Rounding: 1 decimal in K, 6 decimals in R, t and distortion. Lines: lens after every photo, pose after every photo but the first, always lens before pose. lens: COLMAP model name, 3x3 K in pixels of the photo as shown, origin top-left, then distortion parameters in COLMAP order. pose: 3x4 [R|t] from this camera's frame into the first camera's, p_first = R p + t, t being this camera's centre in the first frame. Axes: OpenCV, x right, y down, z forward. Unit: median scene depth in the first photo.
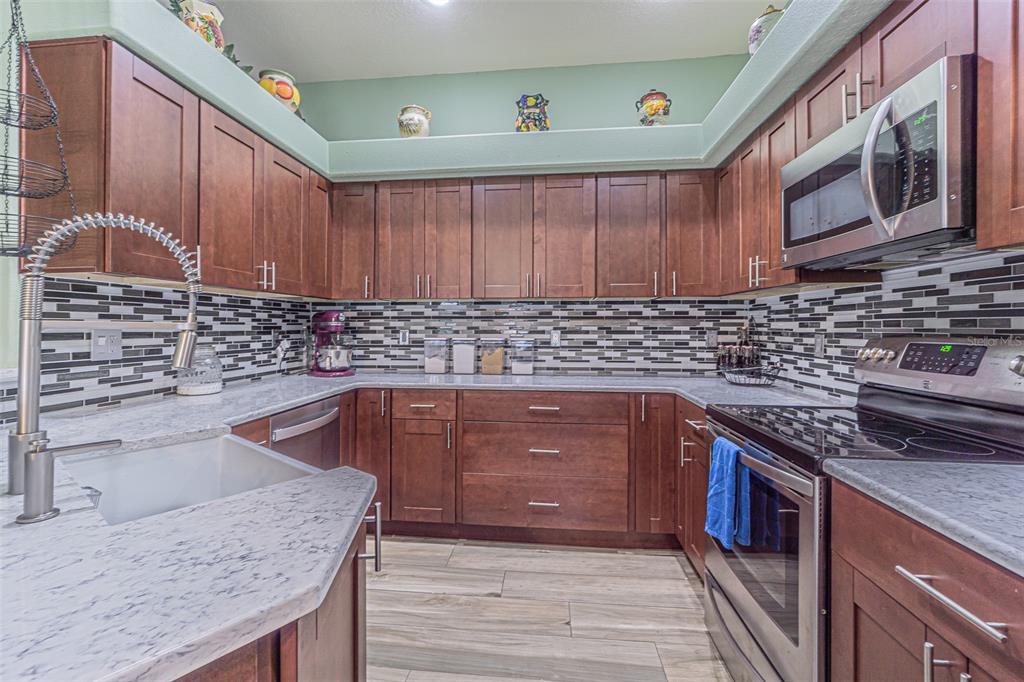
lens RADIAL K [[443.4, 0, 525.7], [0, 443.4, 328.0], [0, 0, 1]] dist [-0.012220, 0.003973]
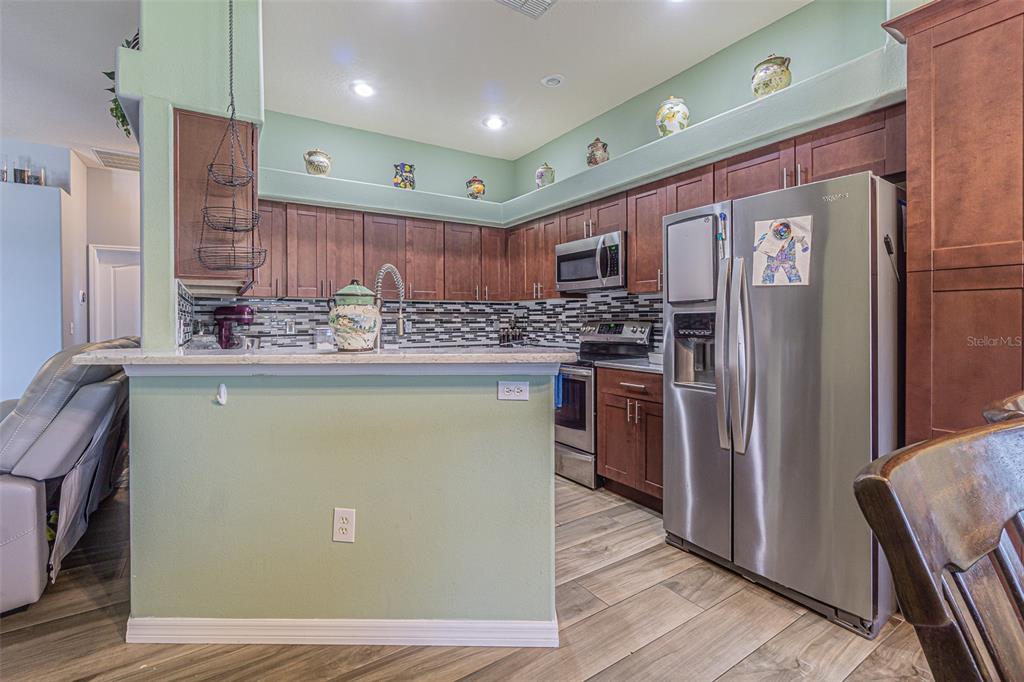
lens RADIAL K [[443.4, 0, 508.4], [0, 443.4, 330.2], [0, 0, 1]] dist [-0.012220, 0.003973]
pose [[0.782715, -0.017873, 0.622124, -0.680855], [0.008495, 0.999801, 0.018036, 0.012514], [-0.622323, -0.008832, 0.782711, -0.404077]]
